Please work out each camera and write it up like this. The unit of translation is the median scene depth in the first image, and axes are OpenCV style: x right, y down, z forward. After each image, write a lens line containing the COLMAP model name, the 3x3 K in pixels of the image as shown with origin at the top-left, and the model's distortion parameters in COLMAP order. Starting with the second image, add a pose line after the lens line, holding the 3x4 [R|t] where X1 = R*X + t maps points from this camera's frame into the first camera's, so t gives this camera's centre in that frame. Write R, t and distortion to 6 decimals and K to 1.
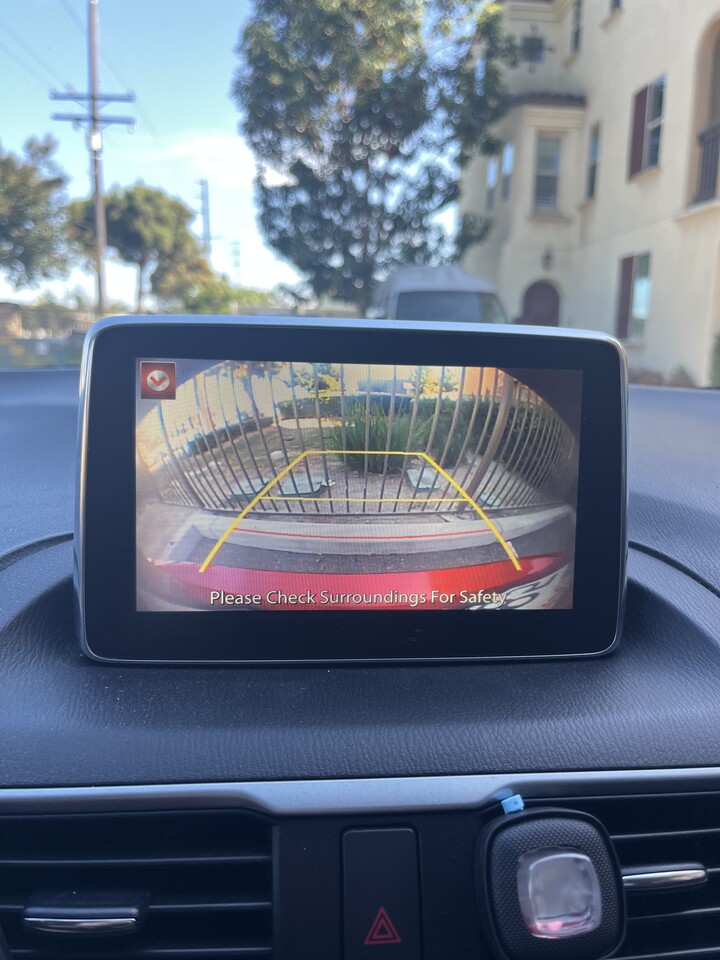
lens RADIAL K [[738.4, 0, 357.9], [0, 738.4, 482.3], [0, 0, 1]] dist [-0.001559, -0.001247]
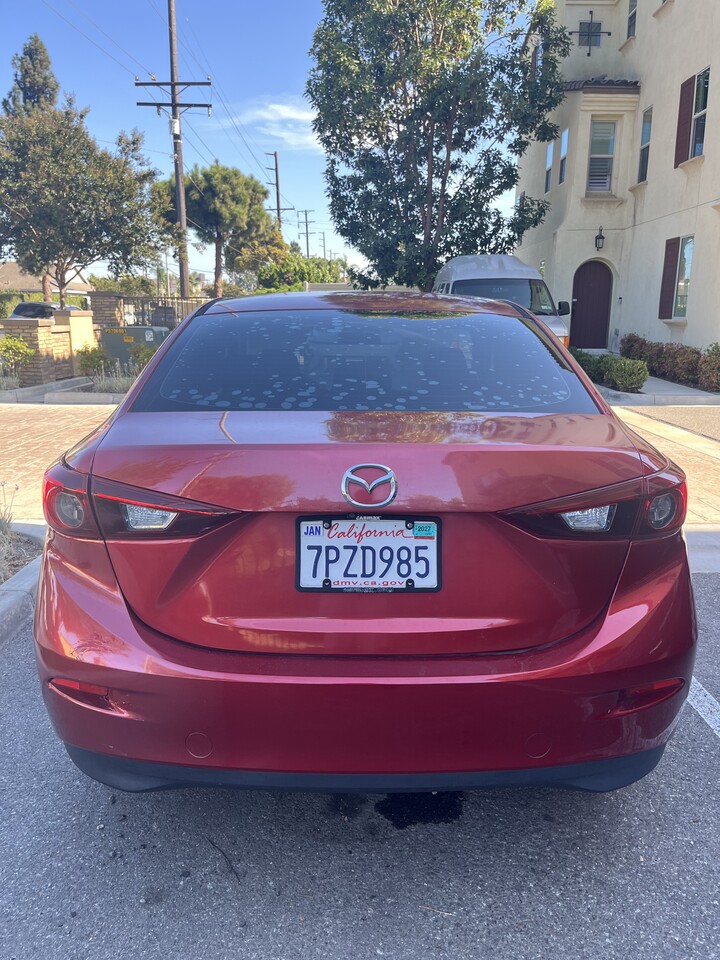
lens RADIAL K [[738.4, 0, 357.9], [0, 738.4, 482.3], [0, 0, 1]] dist [-0.001559, -0.001247]
pose [[0.995739, 0.003023, -0.092171, 0.008974], [0.001849, 0.998607, 0.052724, -0.009603], [0.092202, -0.052670, 0.994346, -0.105046]]
